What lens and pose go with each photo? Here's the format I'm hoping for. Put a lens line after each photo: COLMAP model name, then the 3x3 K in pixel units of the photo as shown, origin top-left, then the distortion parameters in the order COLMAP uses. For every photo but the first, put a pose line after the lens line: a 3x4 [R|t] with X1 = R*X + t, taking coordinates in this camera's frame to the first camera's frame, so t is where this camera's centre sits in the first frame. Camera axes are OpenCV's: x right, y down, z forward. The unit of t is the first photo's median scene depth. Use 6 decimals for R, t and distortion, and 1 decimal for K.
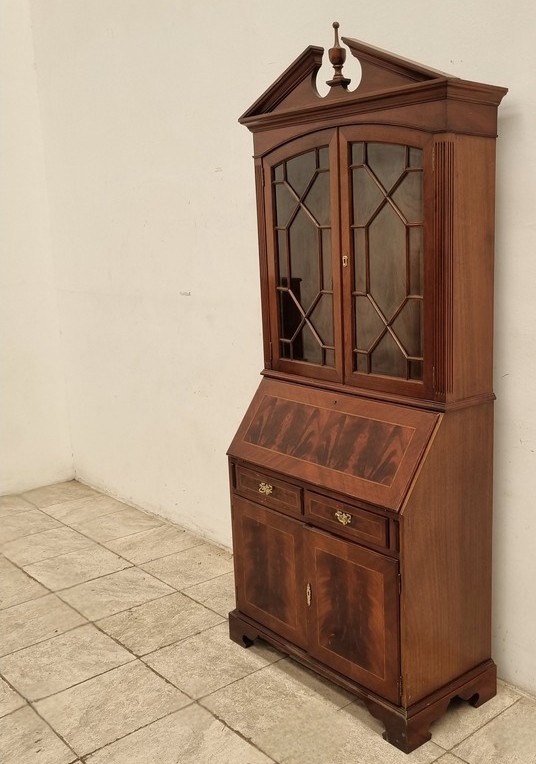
lens RADIAL K [[778.6, 0, 388.8], [0, 778.6, 382.9], [0, 0, 1]] dist [0.017727, 0.006323]
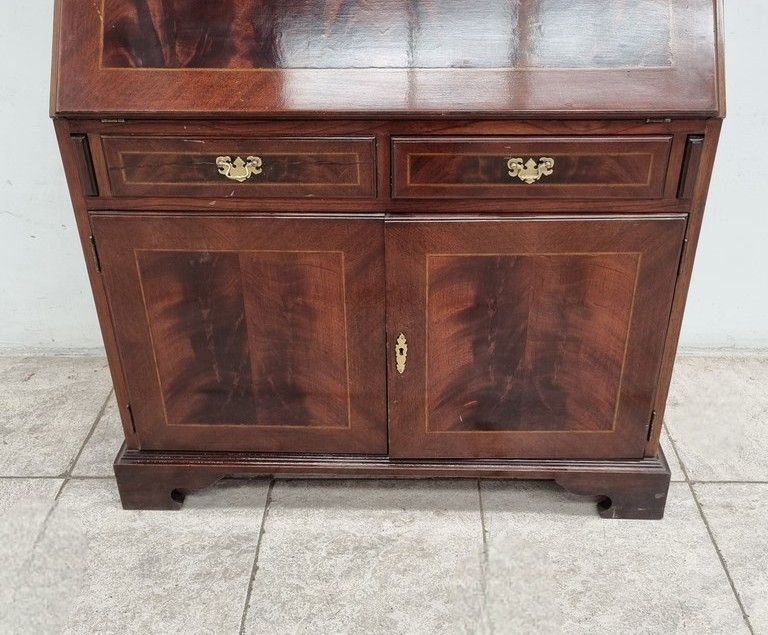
lens RADIAL K [[791.6, 0, 388.5], [0, 791.6, 249.6], [0, 0, 1]] dist [0.026143, 0.004338]
pose [[0.718566, -0.328721, 0.612866, -0.380830], [0.129814, 0.929150, 0.346162, 0.043597], [-0.683236, -0.169182, 0.710329, 0.665551]]
